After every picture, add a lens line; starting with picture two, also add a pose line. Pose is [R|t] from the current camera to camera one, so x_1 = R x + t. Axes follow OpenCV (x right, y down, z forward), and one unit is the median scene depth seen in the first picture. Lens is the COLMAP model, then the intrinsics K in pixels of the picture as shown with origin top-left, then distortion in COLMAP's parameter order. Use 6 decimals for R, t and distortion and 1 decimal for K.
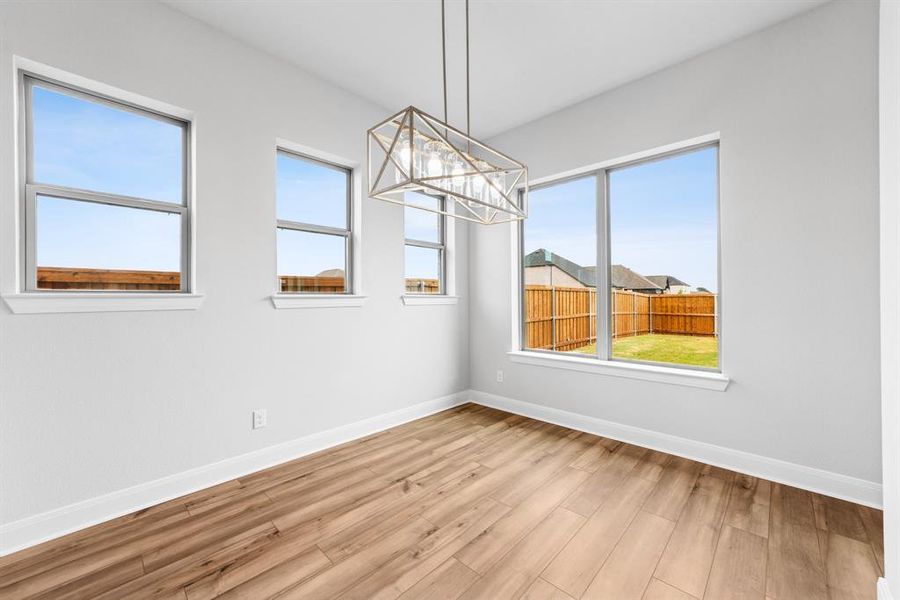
lens RADIAL K [[344.2, 0, 450.0], [0, 344.2, 300.0], [0, 0, 1]] dist [0.000512, 0.000394]
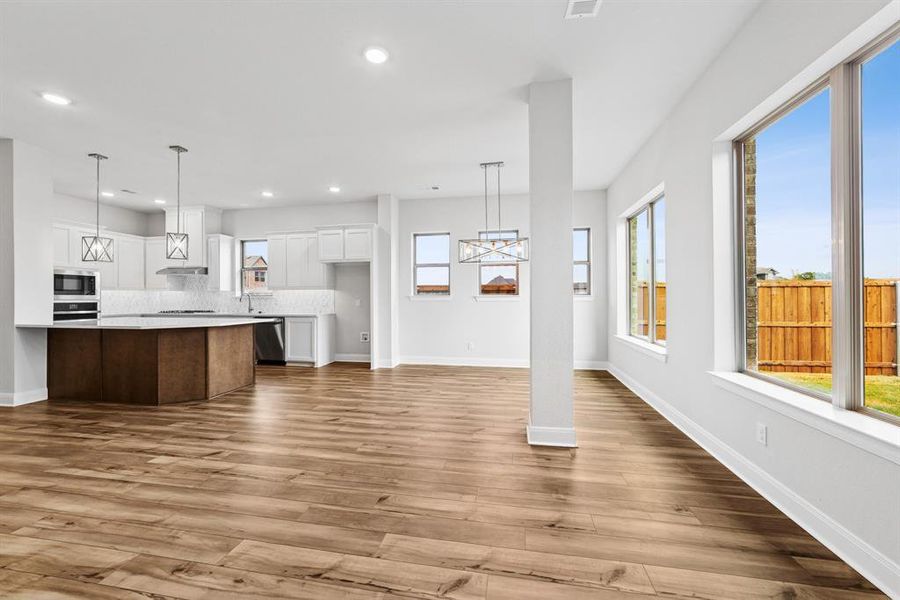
lens RADIAL K [[362.9, 0, 443.3], [0, 362.9, 292.5], [0, 0, 1]] dist [0.001662, 0.000689]
pose [[0.541516, -0.001150, -0.840690, 1.011518], [-0.003653, 0.999986, -0.003722, -0.014740], [0.840683, 0.005087, 0.541504, -0.387615]]
